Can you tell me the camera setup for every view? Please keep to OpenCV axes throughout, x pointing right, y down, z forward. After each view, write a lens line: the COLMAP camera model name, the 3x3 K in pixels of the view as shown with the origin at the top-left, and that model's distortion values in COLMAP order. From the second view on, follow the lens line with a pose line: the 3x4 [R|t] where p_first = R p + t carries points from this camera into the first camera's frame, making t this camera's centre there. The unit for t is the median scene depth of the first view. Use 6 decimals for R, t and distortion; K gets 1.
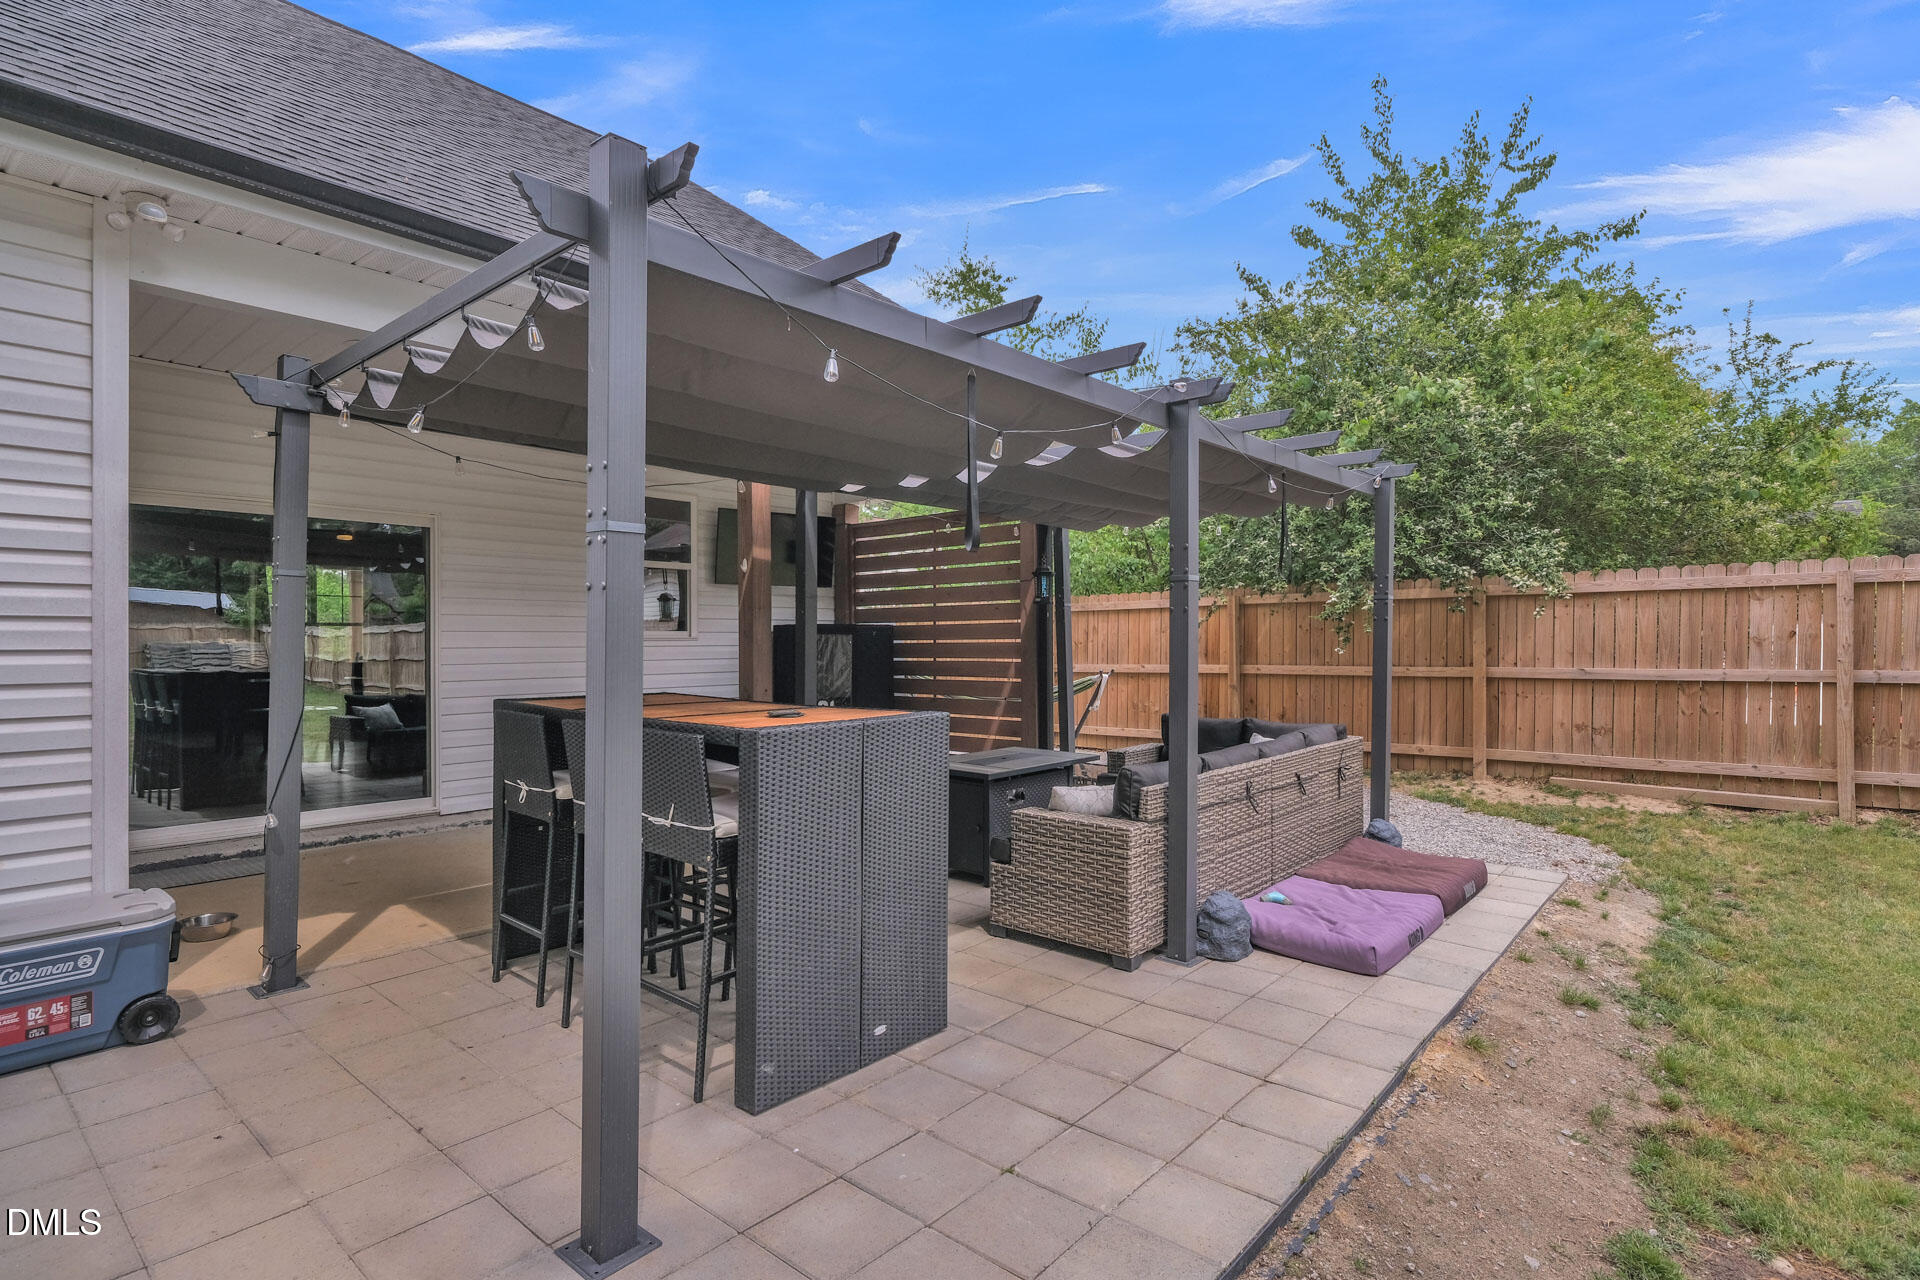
lens RADIAL K [[936.9, 0, 960.7], [0, 936.9, 647.1], [0, 0, 1]] dist [-0.001909, 0.000297]
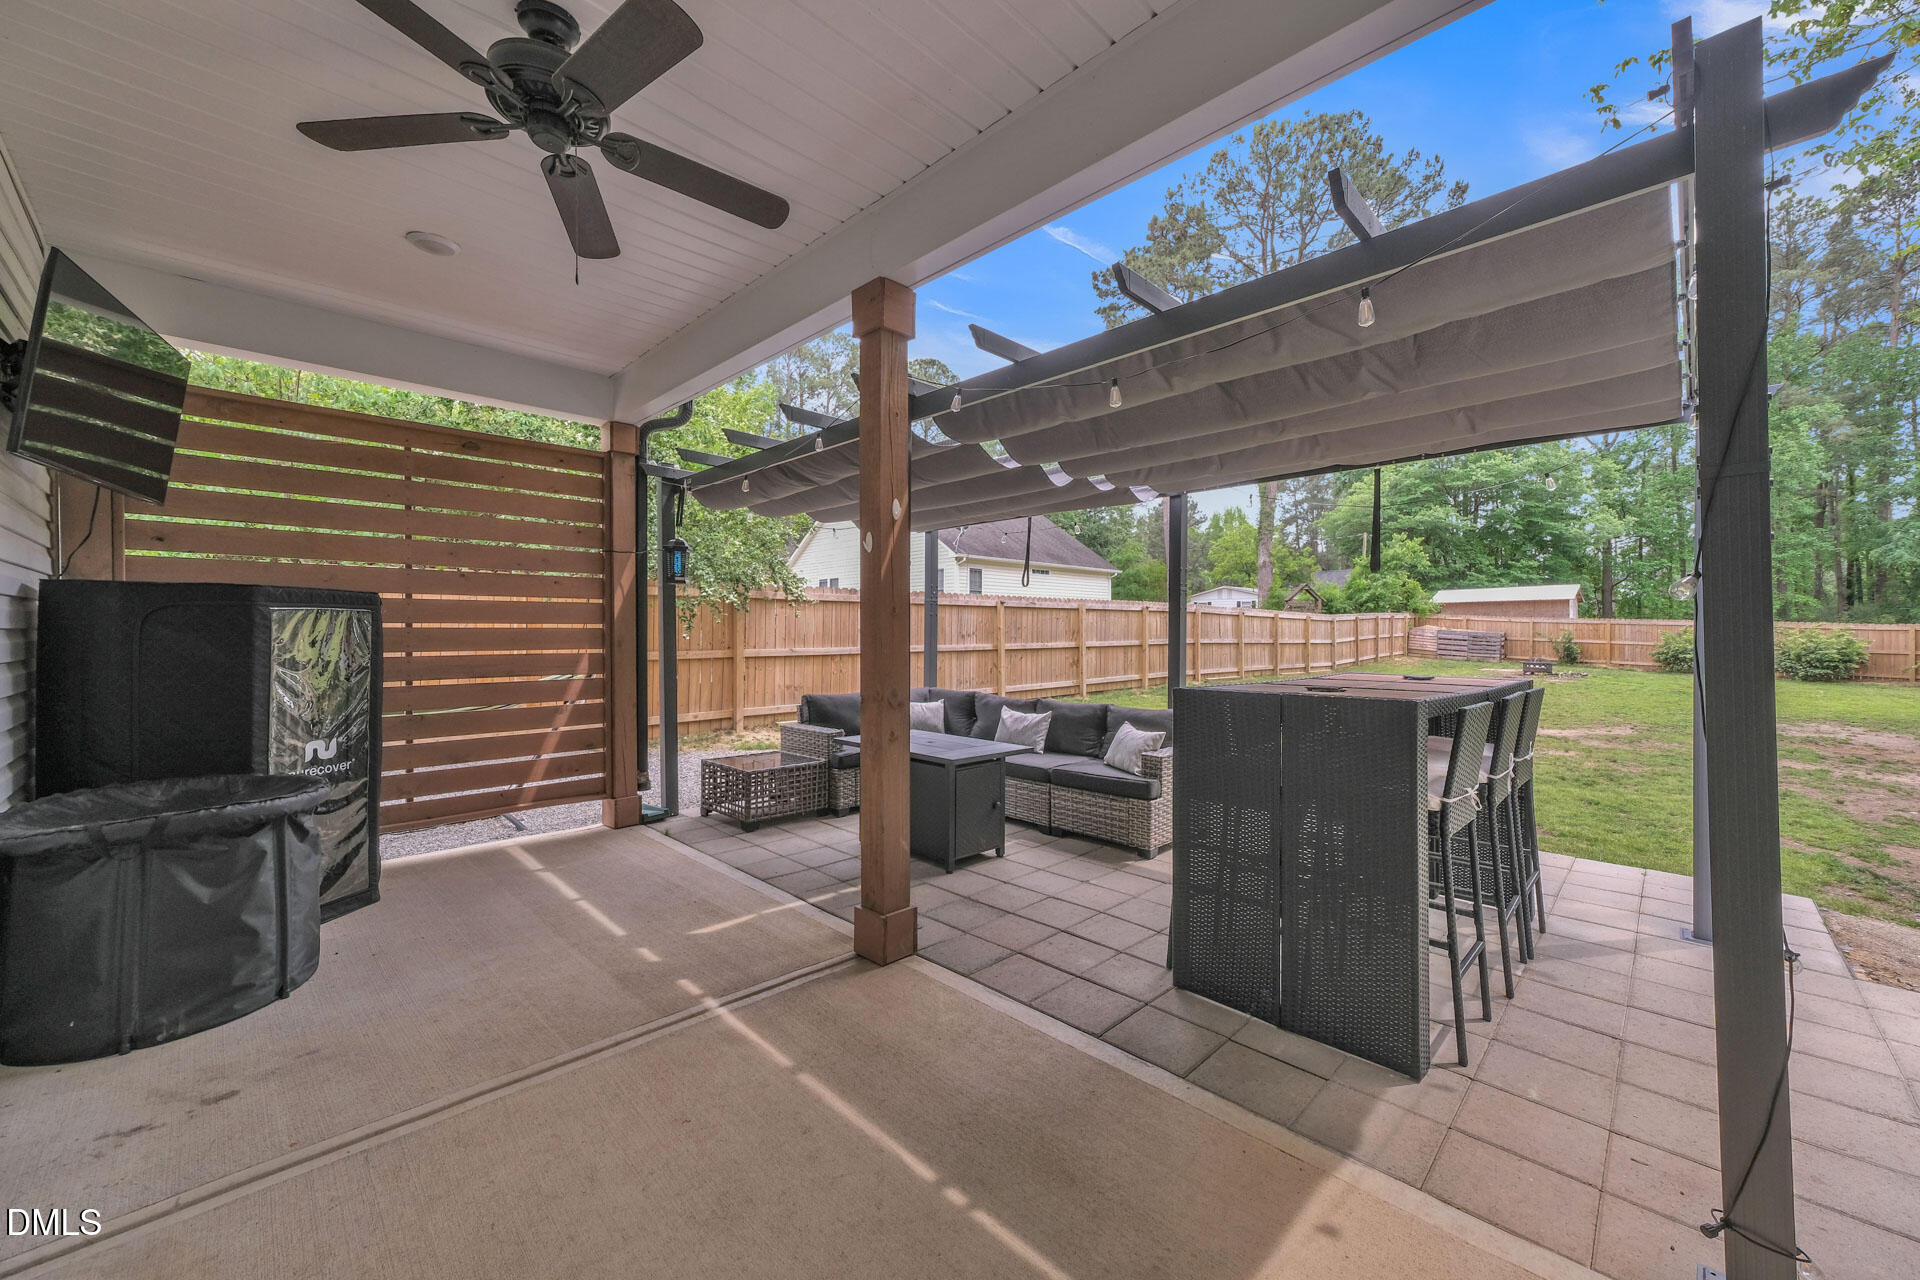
lens RADIAL K [[729.2, 0, 963.8], [0, 729.2, 635.0], [0, 0, 1]] dist [-0.000232, 0.000004]
pose [[0.067167, 0.000793, 0.997741, -1.049611], [0.011172, 0.999936, -0.001547, 0.009860], [-0.997679, 0.011251, 0.067154, 1.286503]]
